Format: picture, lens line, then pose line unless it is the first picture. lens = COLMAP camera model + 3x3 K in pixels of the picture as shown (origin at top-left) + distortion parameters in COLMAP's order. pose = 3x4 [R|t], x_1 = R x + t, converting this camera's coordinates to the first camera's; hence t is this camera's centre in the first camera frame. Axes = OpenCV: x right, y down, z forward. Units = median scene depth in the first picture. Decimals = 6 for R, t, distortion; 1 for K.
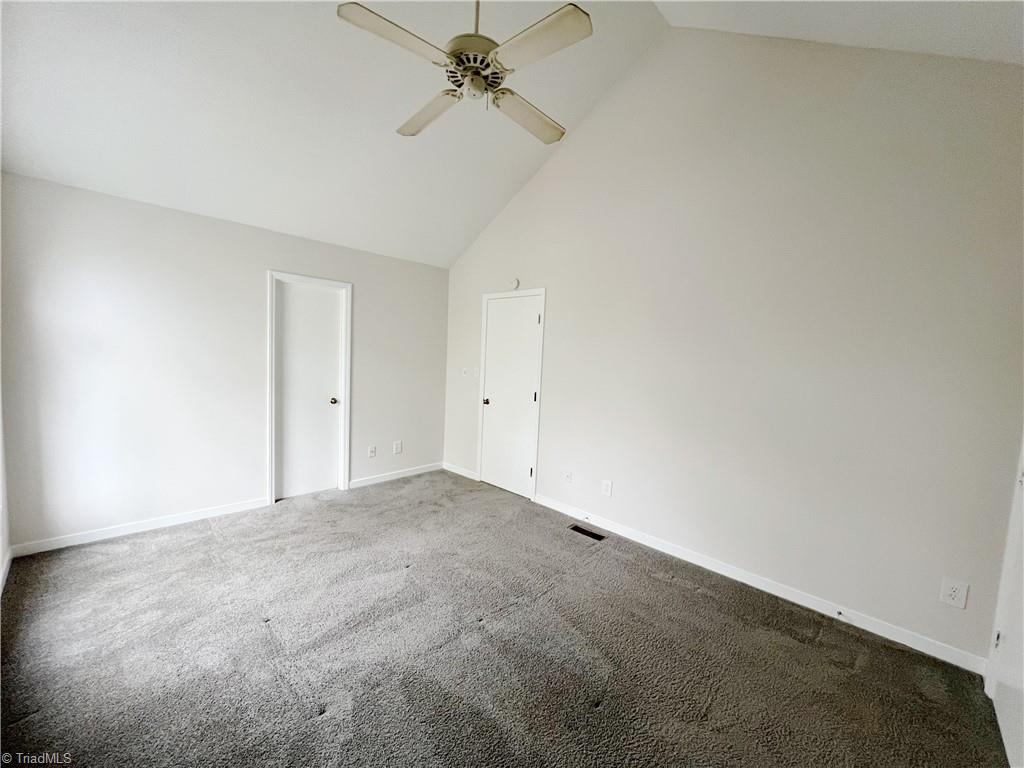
lens RADIAL K [[411.0, 0, 513.4], [0, 411.0, 386.1], [0, 0, 1]] dist [0.001528, 0.000466]
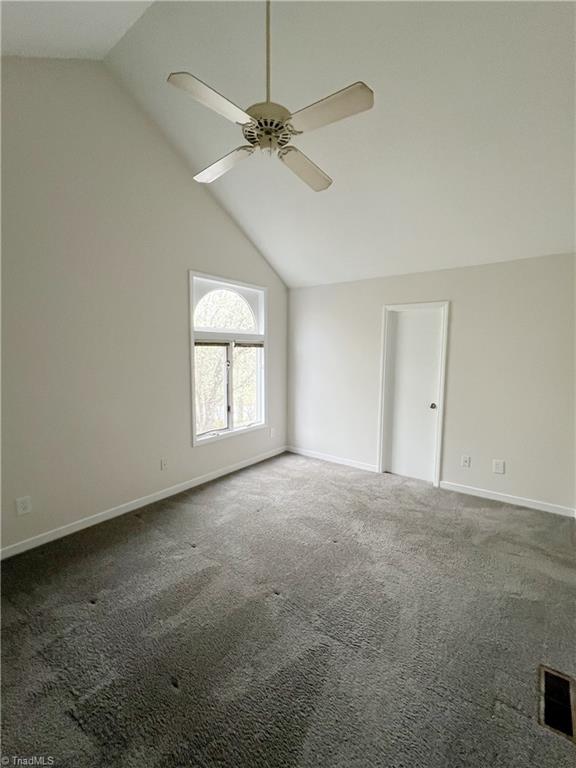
lens RADIAL K [[339.3, 0, 286.3], [0, 339.3, 381.0], [0, 0, 1]] dist [0.000064, 0.000338]
pose [[0.121014, 0.039005, -0.991884, 0.496142], [-0.088963, 0.995633, 0.028299, -0.026135], [0.988656, 0.084817, 0.123955, 0.514442]]
